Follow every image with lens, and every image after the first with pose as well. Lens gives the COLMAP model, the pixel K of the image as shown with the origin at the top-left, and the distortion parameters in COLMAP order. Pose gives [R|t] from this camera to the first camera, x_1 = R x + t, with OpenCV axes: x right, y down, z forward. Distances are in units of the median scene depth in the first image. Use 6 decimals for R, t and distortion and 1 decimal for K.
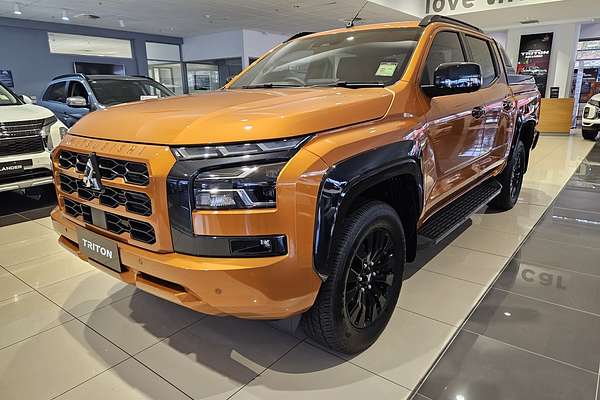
lens RADIAL K [[383.0, 0, 302.1], [0, 383.0, 200.7], [0, 0, 1]] dist [0.024982, -0.024727]
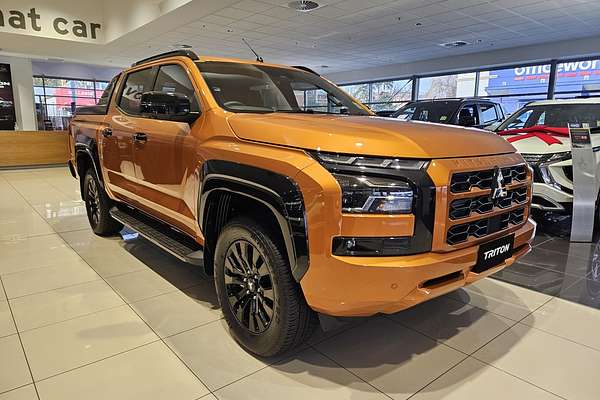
lens RADIAL K [[383.0, 0, 302.1], [0, 383.0, 200.7], [0, 0, 1]] dist [0.024982, -0.024727]
pose [[0.250717, -0.162878, 0.954260, -1.240696], [0.243216, 0.964724, 0.100763, -0.182340], [-0.937010, 0.206828, 0.281488, 0.875719]]
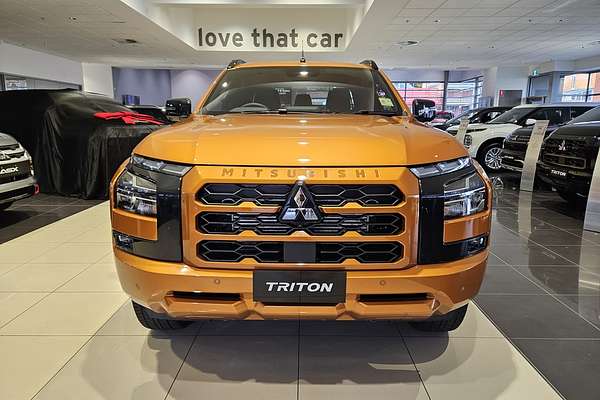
lens RADIAL K [[383.0, 0, 302.1], [0, 383.0, 200.7], [0, 0, 1]] dist [0.024982, -0.024727]
pose [[0.803333, -0.101611, 0.586798, -0.742674], [0.142778, 0.989461, -0.024127, -0.025950], [-0.578162, 0.103164, 0.809374, 0.212491]]
